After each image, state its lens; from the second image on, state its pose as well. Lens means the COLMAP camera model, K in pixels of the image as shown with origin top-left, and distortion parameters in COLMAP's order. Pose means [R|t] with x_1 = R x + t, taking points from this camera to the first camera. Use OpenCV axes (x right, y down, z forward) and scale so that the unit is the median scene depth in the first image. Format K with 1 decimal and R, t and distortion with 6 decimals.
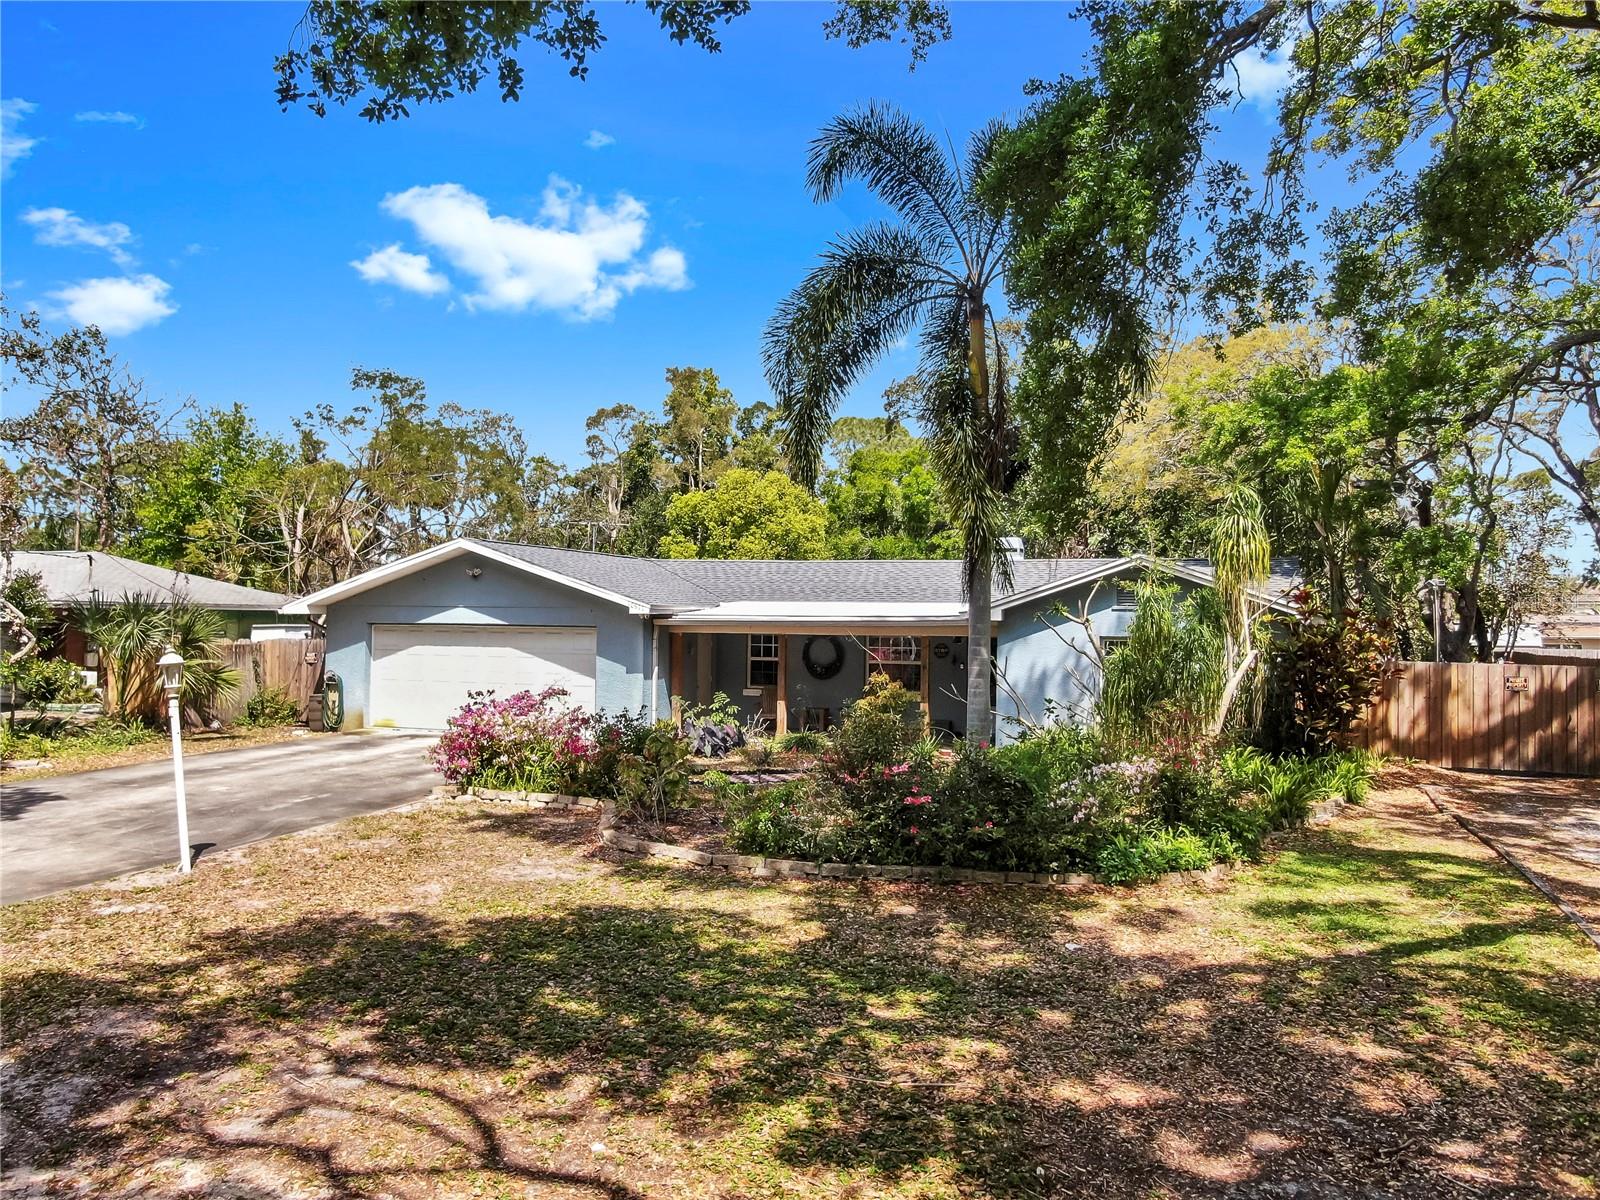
lens RADIAL K [[1123.5, 0, 799.8], [0, 1123.5, 547.7], [0, 0, 1]] dist [-0.004083, 0.000048]
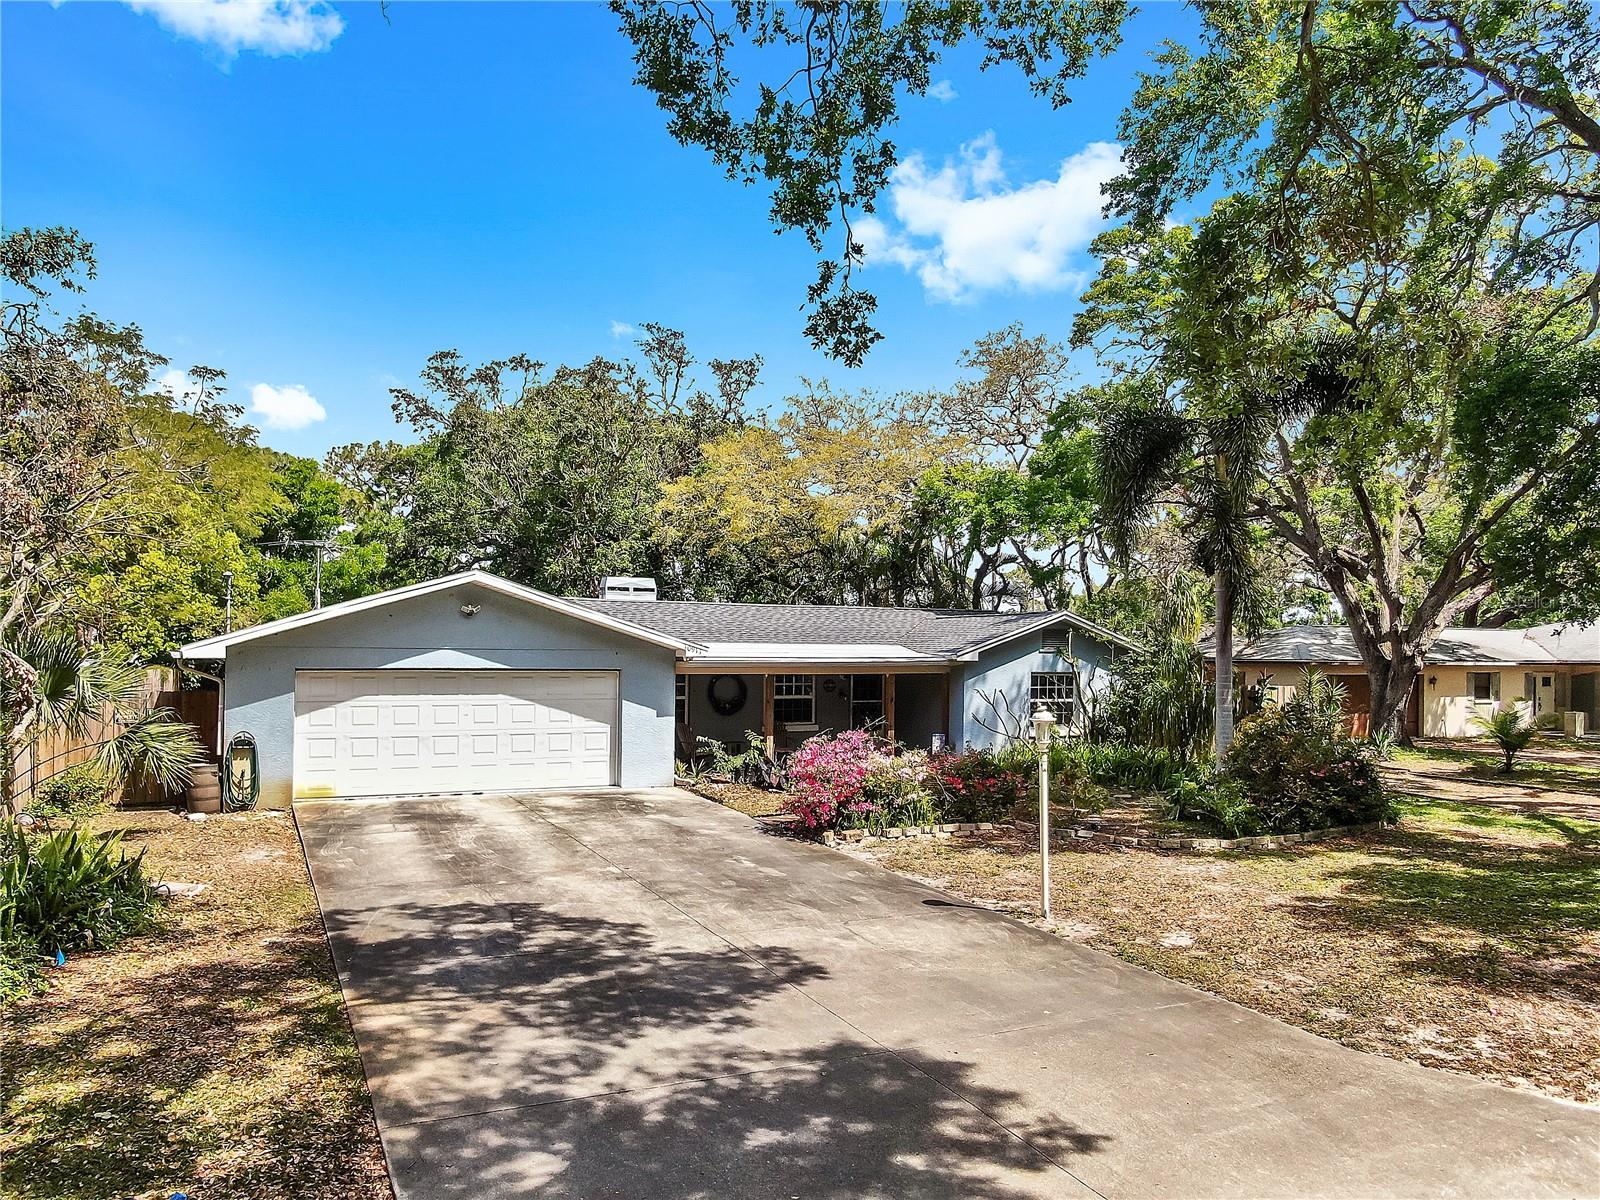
lens RADIAL K [[1118.8, 0, 798.0], [0, 1118.8, 631.6], [0, 0, 1]] dist [-0.000849, -0.000573]
pose [[0.715170, 0.009843, 0.698882, -0.676484], [-0.045738, 0.998417, 0.032743, 0.000714], [-0.697453, -0.055382, 0.714487, 0.203464]]
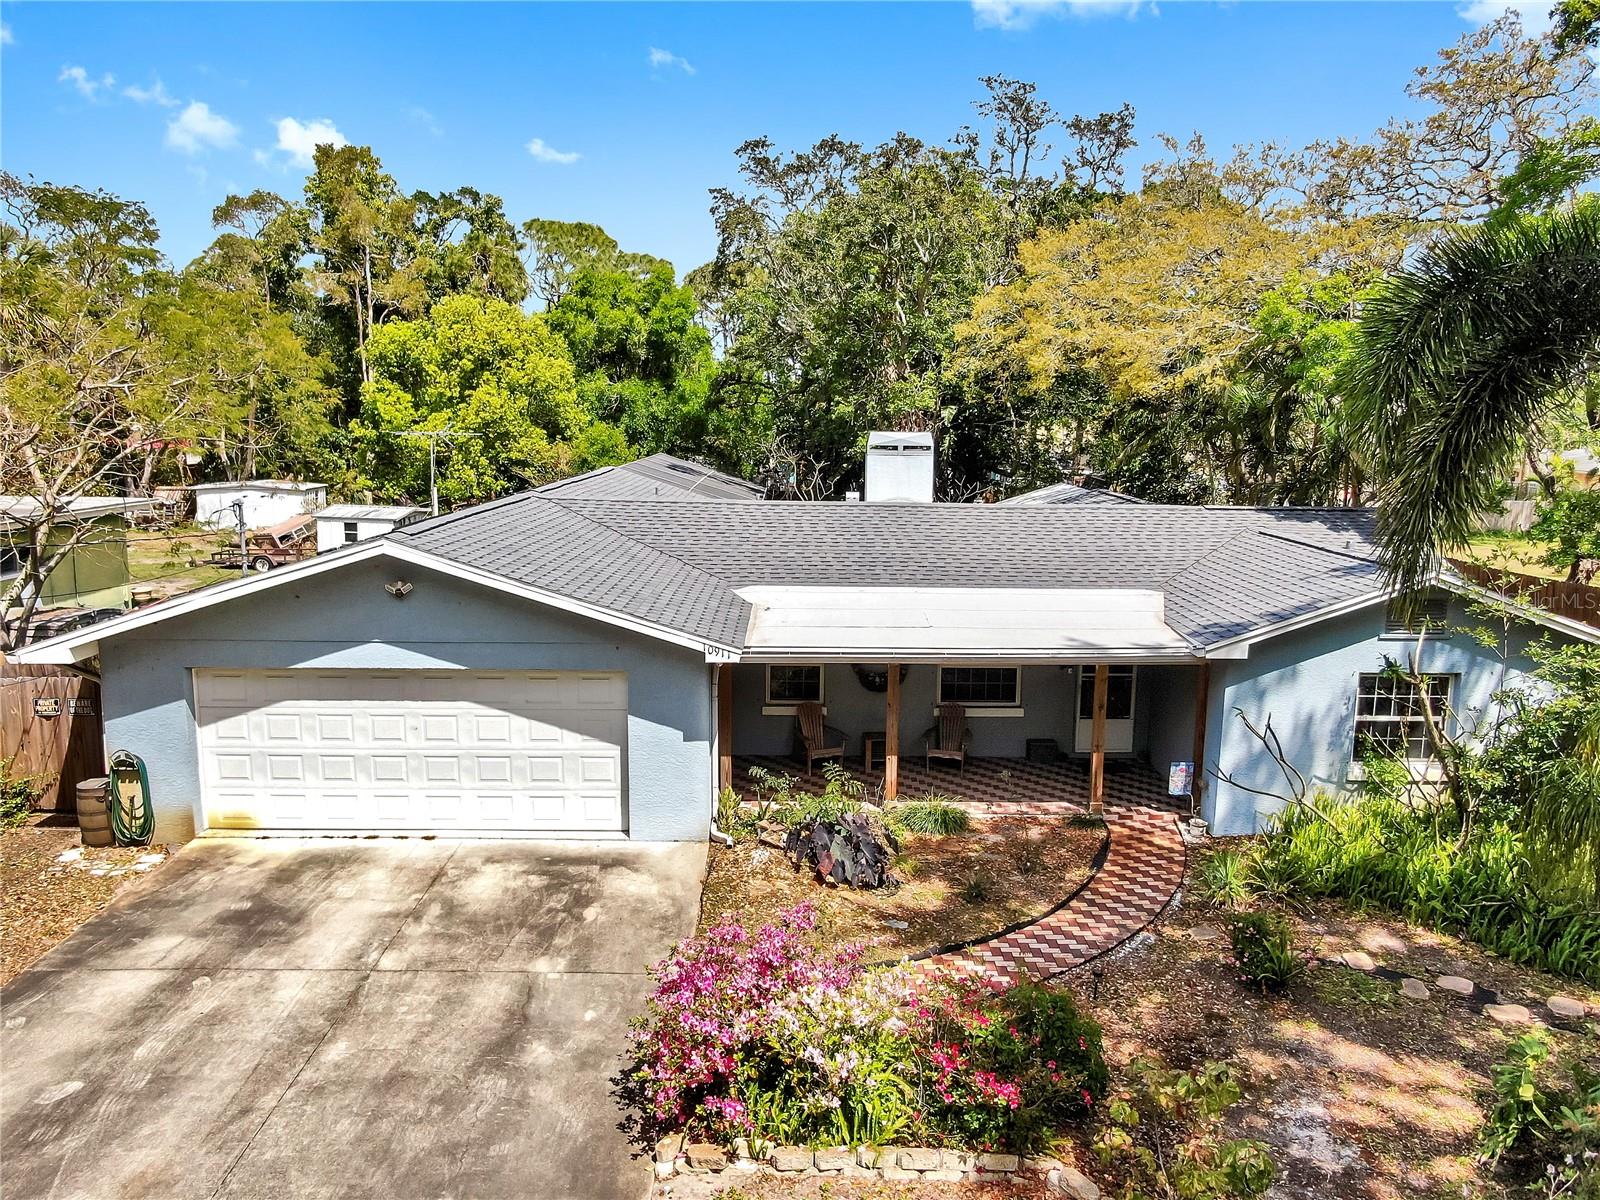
lens RADIAL K [[1134.2, 0, 812.2], [0, 1134.2, 602.5], [0, 0, 1]] dist [-0.004733, 0.001811]
pose [[0.936737, -0.058203, 0.345160, -0.278487], [-0.020978, 0.974972, 0.221337, -0.104990], [-0.349404, -0.214576, 0.912071, 0.347056]]
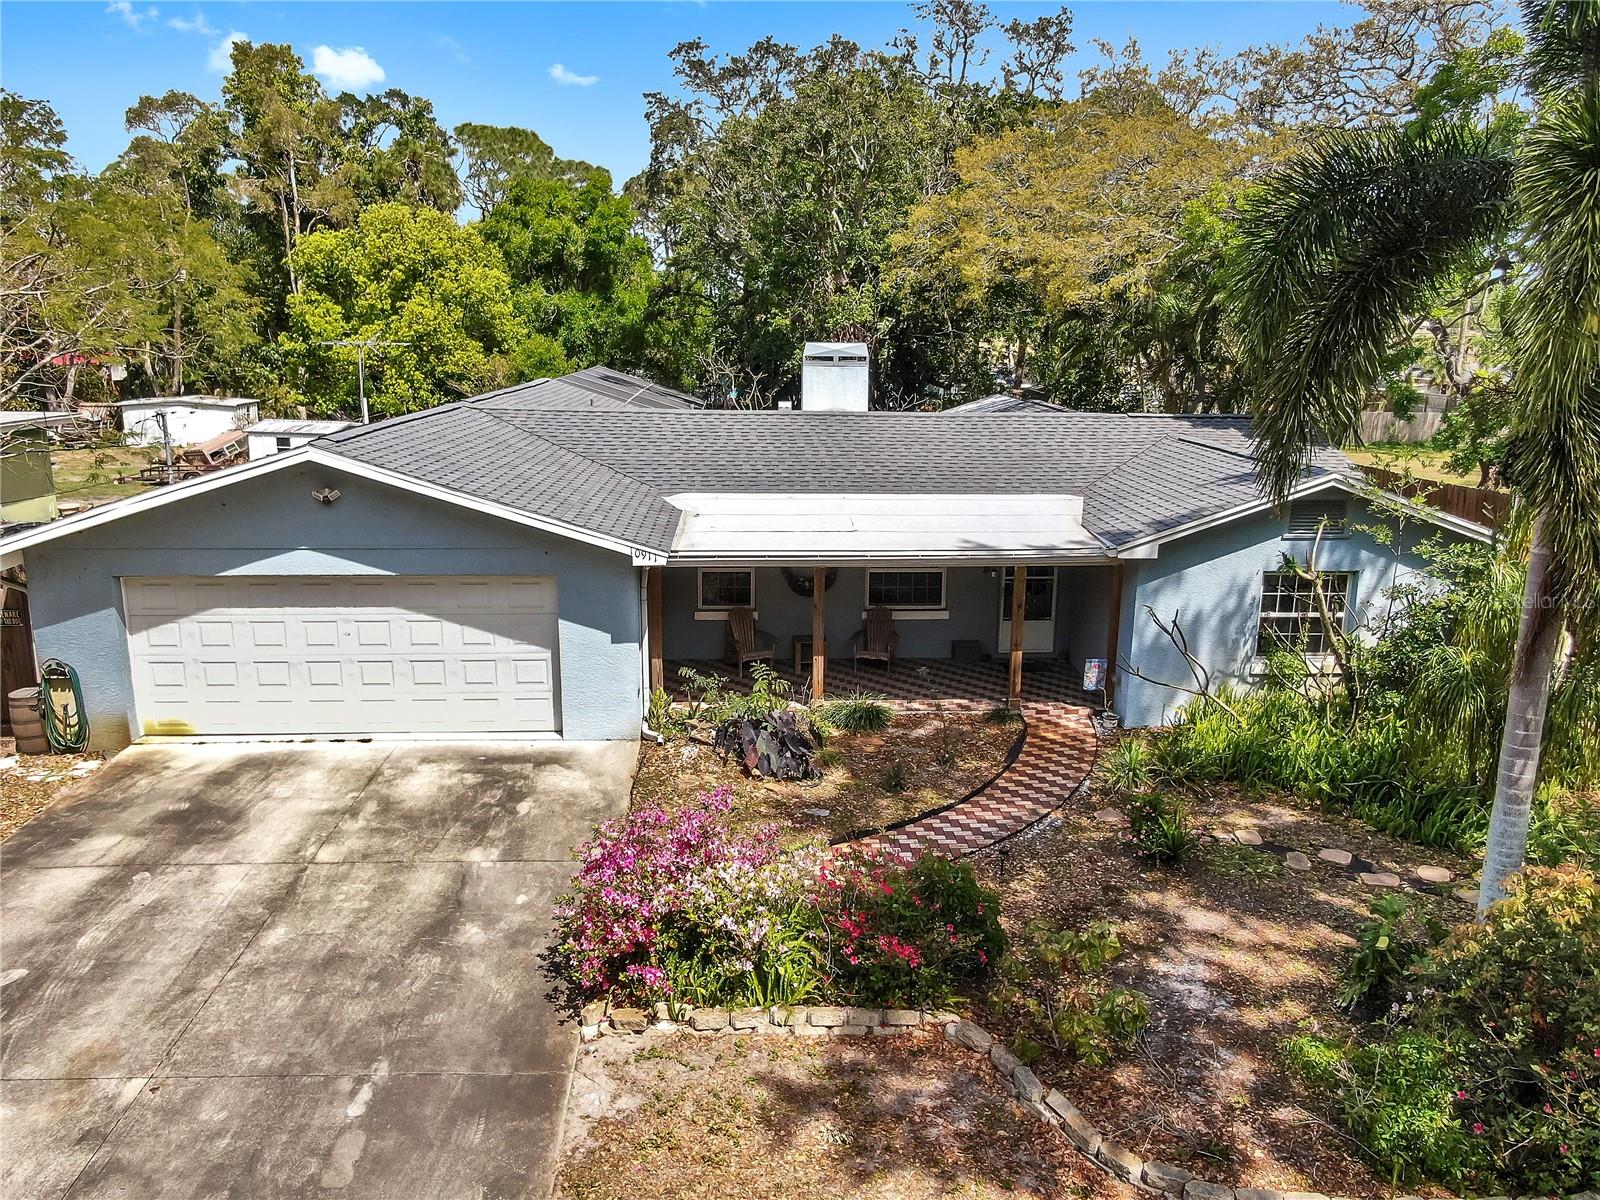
lens RADIAL K [[1130.7, 0, 807.3], [0, 1130.7, 596.3], [0, 0, 1]] dist [-0.001263, -0.002656]
pose [[0.921245, -0.090859, 0.378222, -0.272542], [-0.022906, 0.957979, 0.285923, -0.101753], [-0.388307, -0.272069, 0.880452, 0.327786]]
